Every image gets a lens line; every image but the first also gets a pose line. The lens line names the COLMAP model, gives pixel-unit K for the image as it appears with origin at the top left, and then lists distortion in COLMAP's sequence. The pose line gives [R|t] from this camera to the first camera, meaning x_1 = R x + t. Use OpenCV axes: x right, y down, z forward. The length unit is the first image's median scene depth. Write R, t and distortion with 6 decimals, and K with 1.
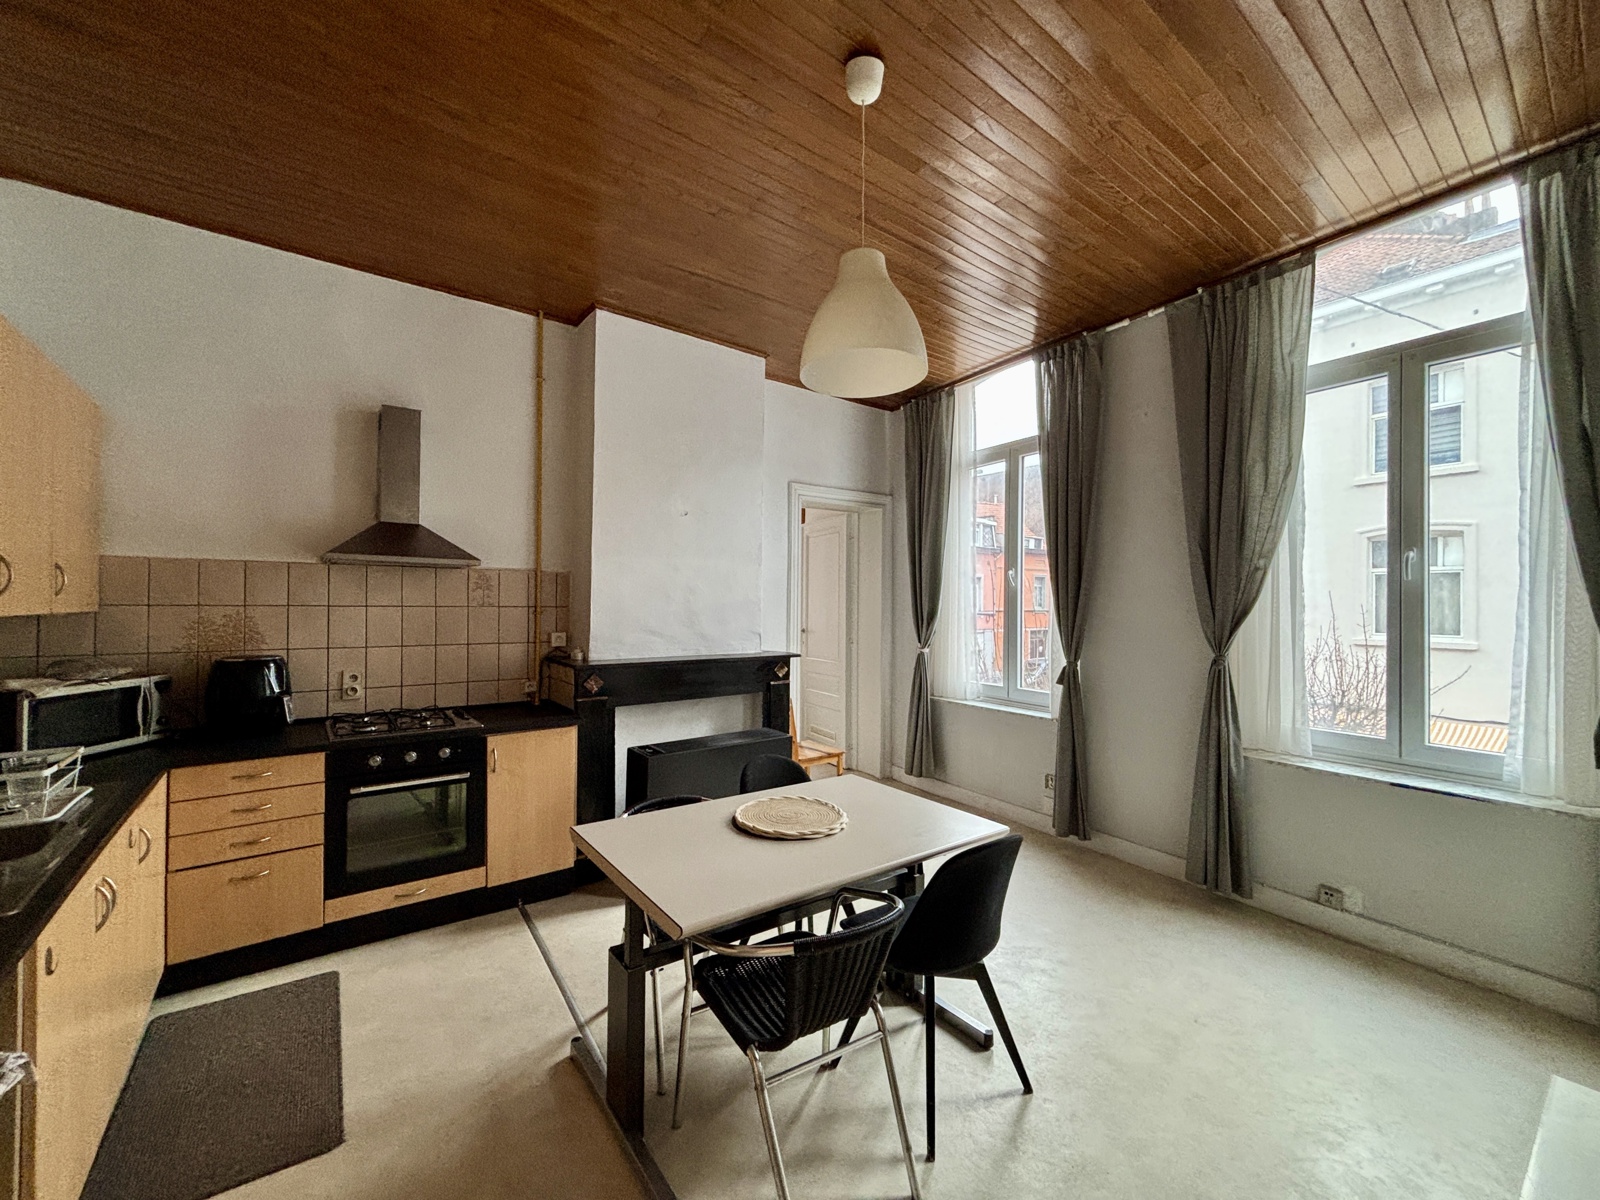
lens RADIAL K [[649.1, 0, 805.5], [0, 649.1, 605.2], [0, 0, 1]] dist [0.002299, 0.000243]
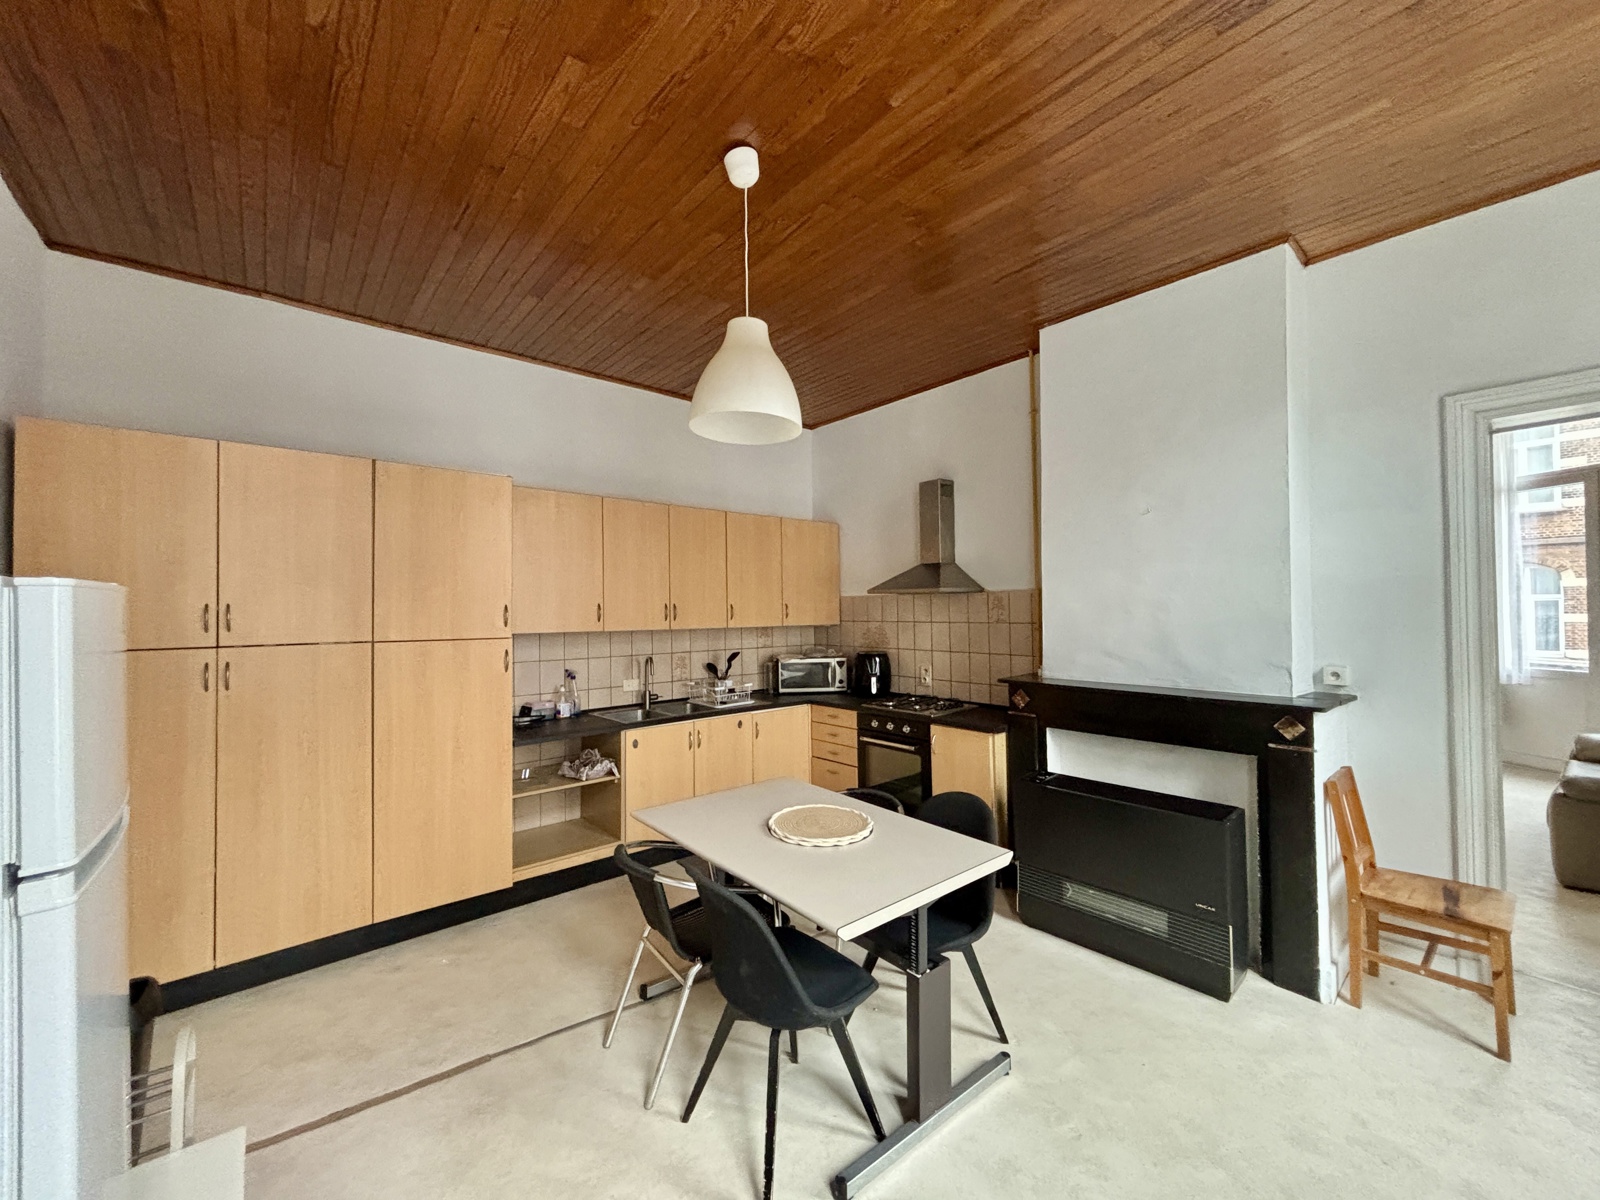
lens RADIAL K [[649.1, 0, 808.8], [0, 649.1, 606.0], [0, 0, 1]] dist [0.002299, 0.000243]
pose [[0.049722, -0.014151, -0.998663, 0.735940], [0.004212, 0.999894, -0.013959, -0.015183], [0.998754, -0.003512, 0.049776, 0.647637]]
